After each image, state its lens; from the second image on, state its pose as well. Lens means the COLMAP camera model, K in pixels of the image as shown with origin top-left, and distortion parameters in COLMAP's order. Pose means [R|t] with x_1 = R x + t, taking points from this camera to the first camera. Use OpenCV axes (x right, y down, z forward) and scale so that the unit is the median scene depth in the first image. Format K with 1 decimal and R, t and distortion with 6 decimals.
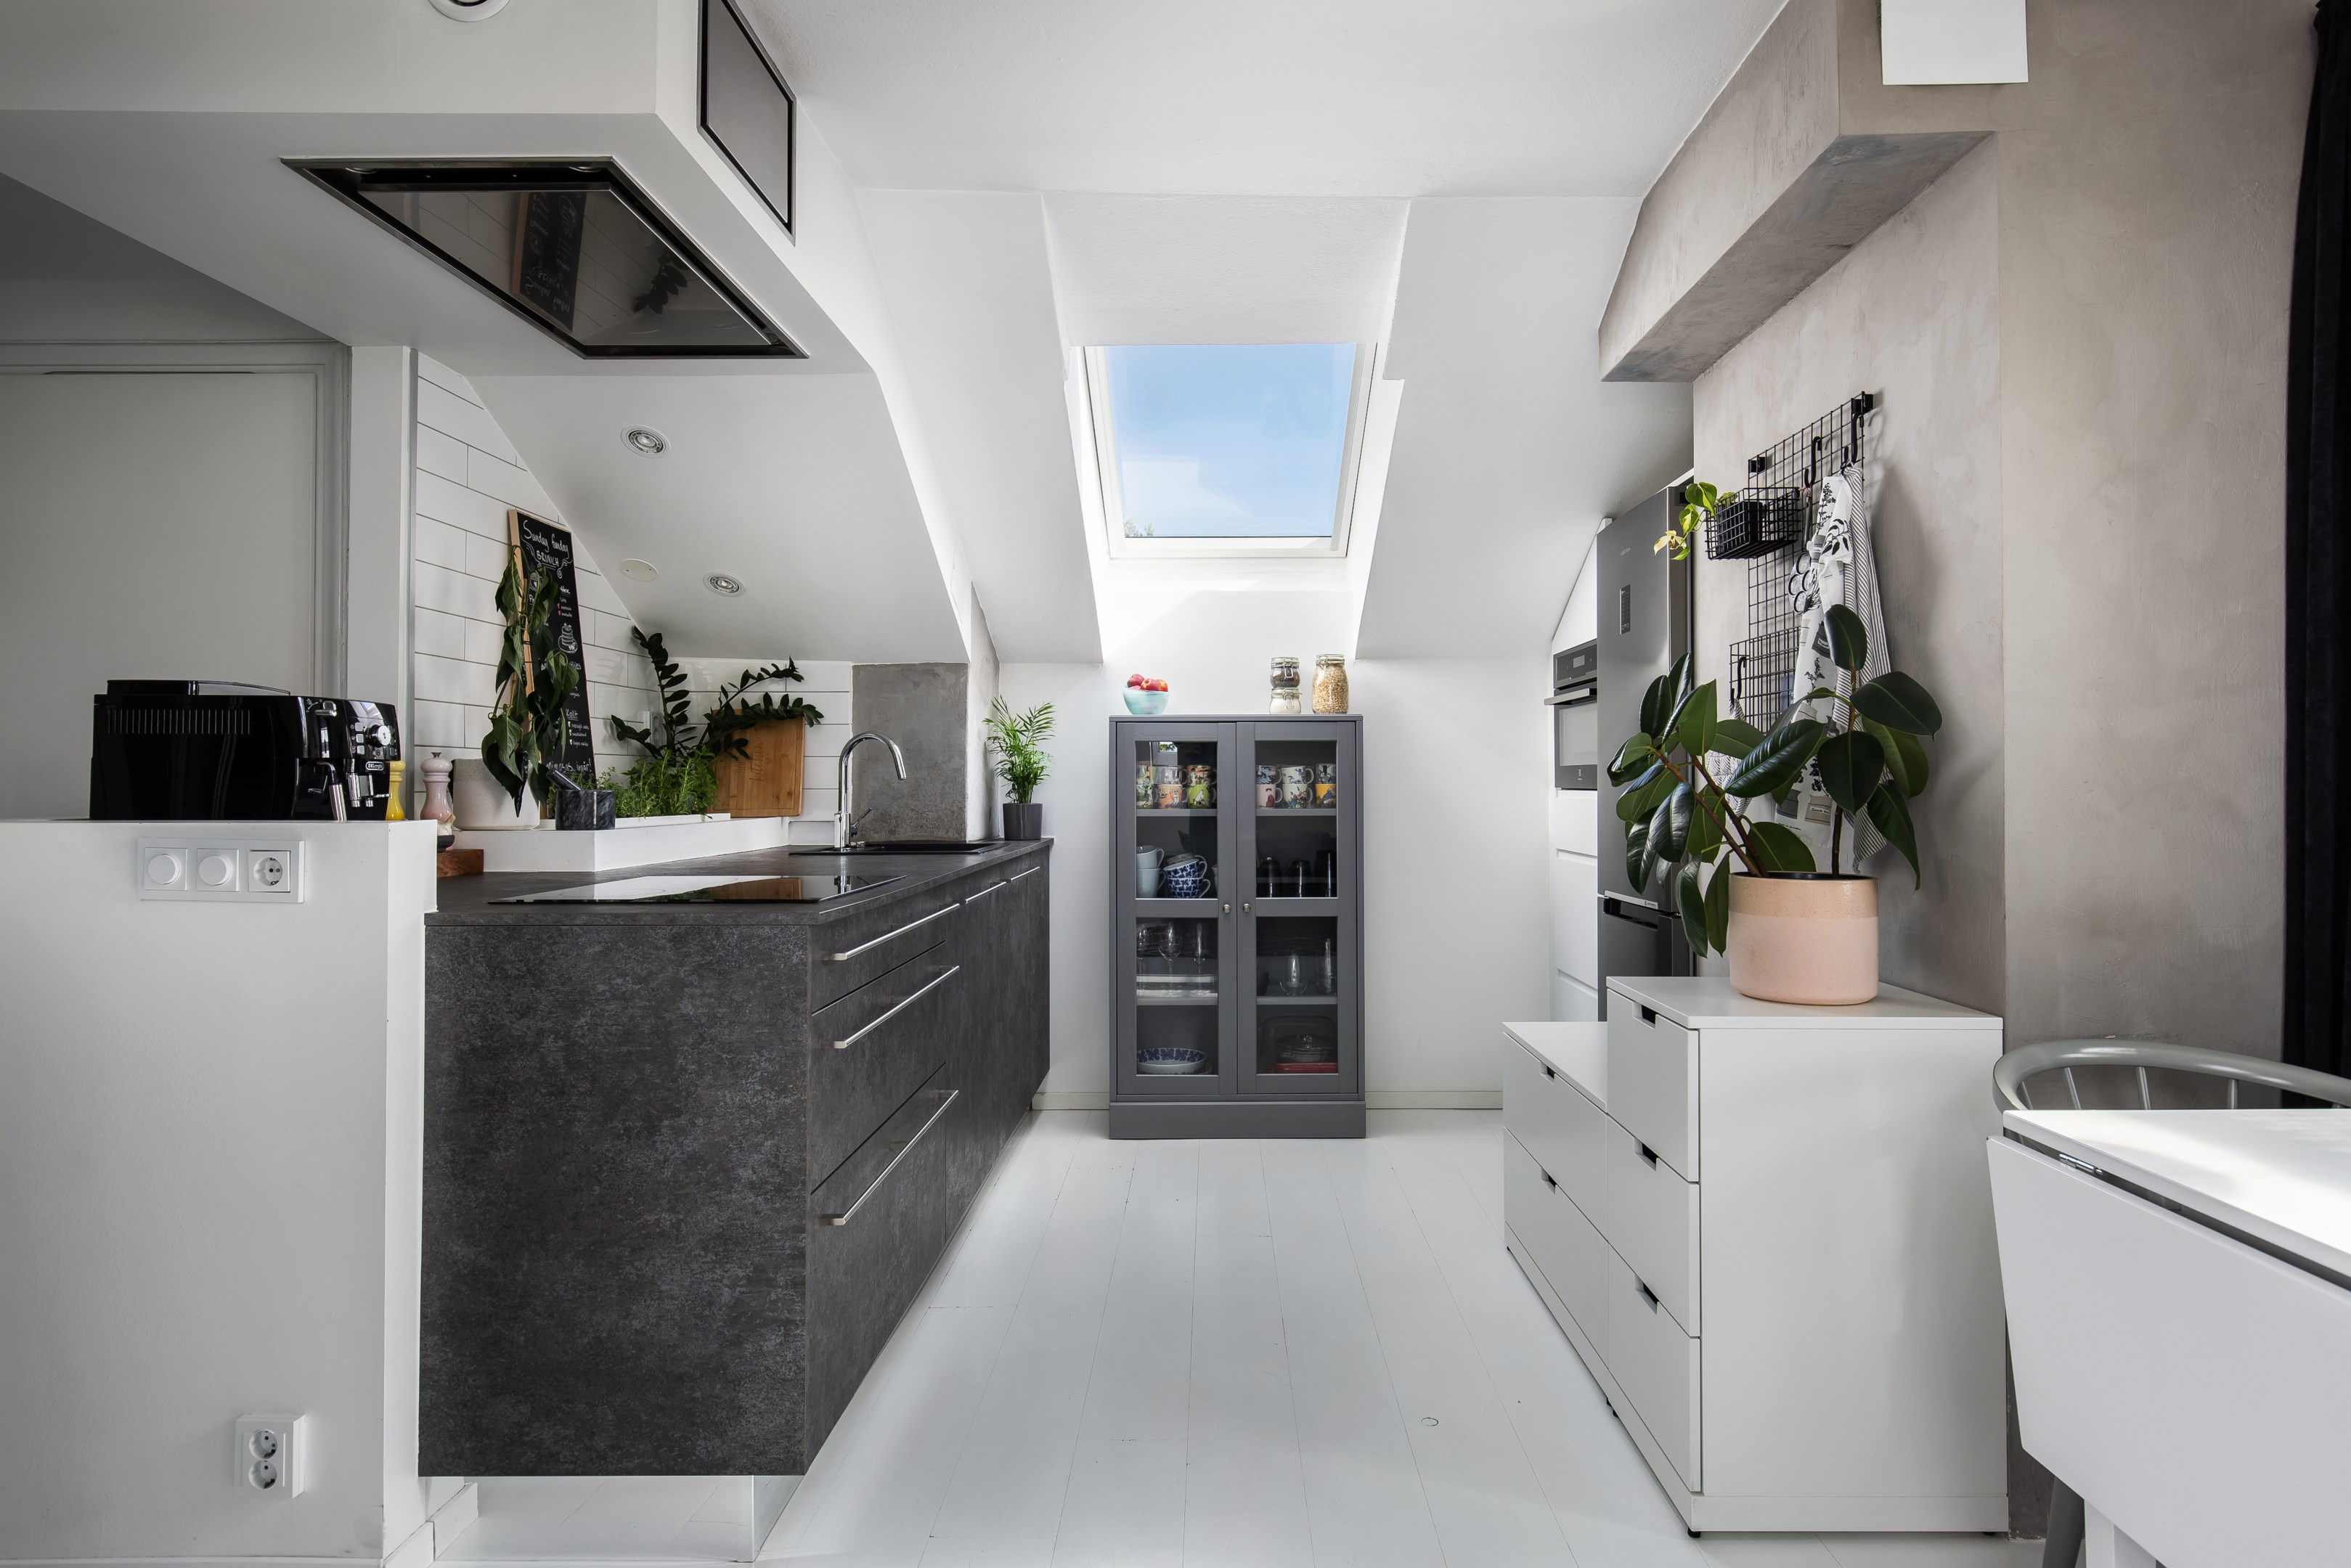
lens RADIAL K [[1314.9, 0, 1179.9], [0, 1314.9, 770.1], [0, 0, 1]] dist [0.003093, -0.003004]
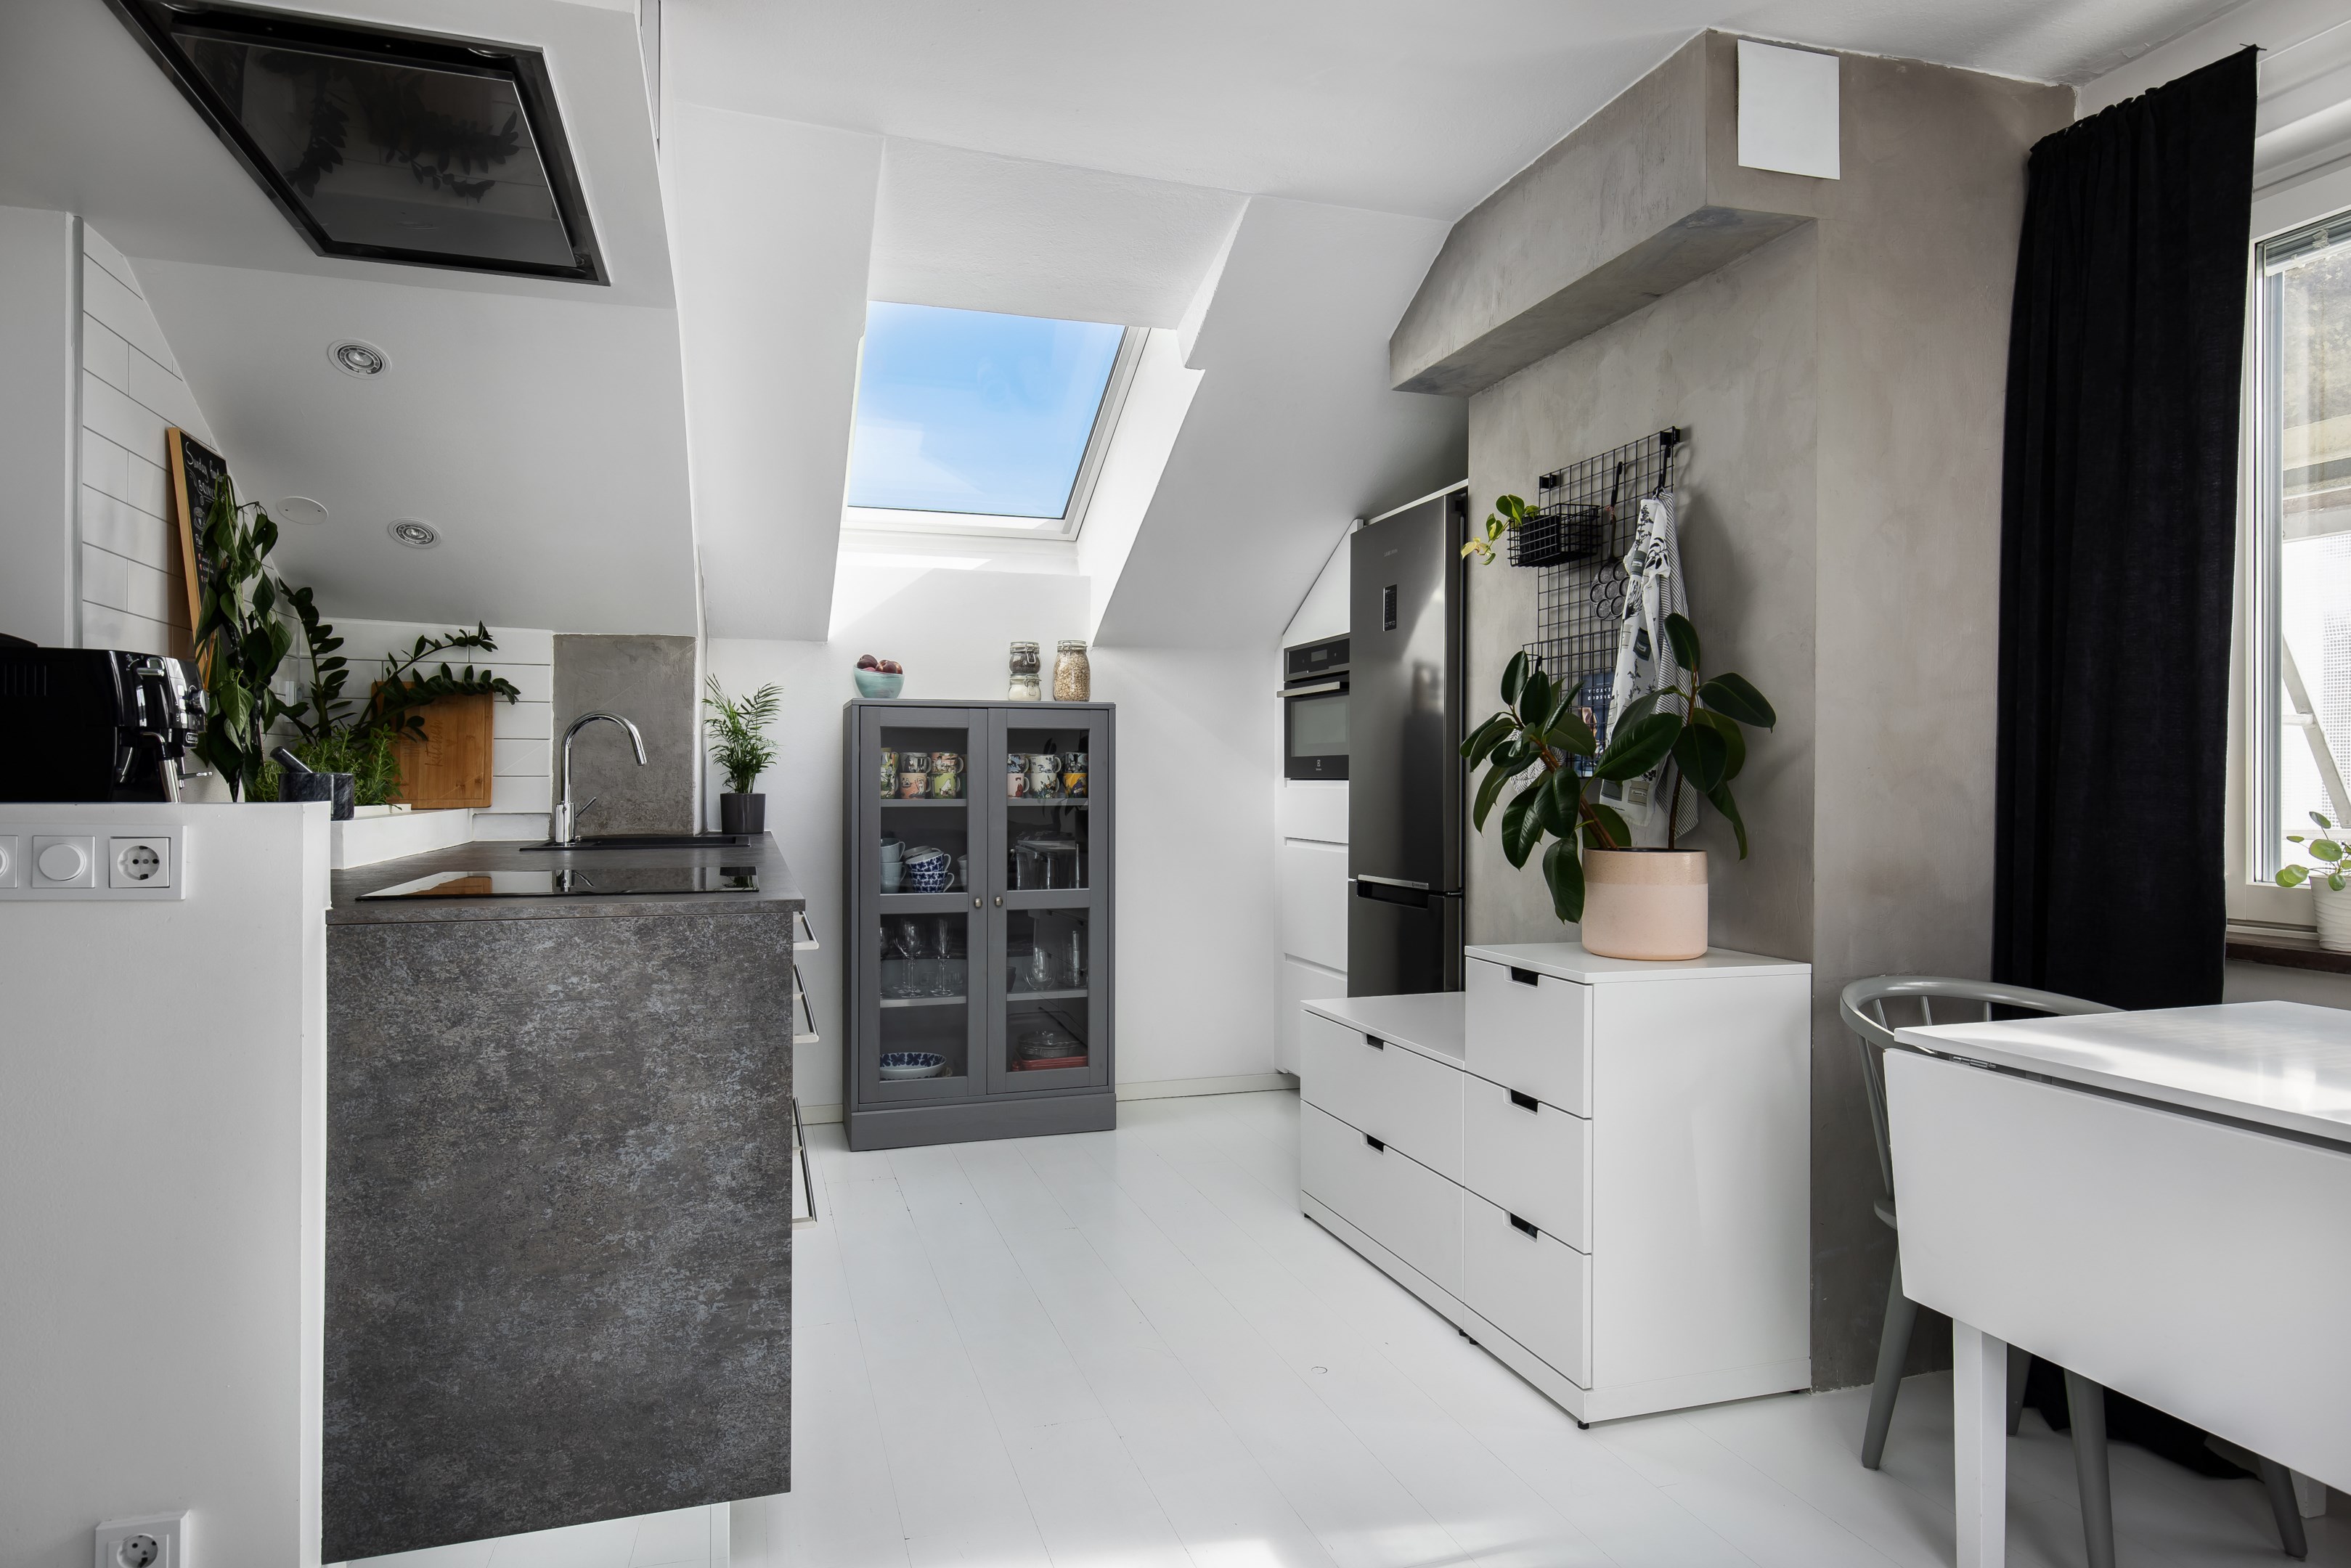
lens RADIAL K [[1404.5, 0, 1174.8], [0, 1404.5, 794.1], [0, 0, 1]] dist [0.006800, -0.001765]
pose [[0.950559, -0.000050, 0.310543, -0.277964], [-0.006259, 0.999794, 0.019321, 0.010406], [-0.310480, -0.020309, 0.950363, -0.031350]]
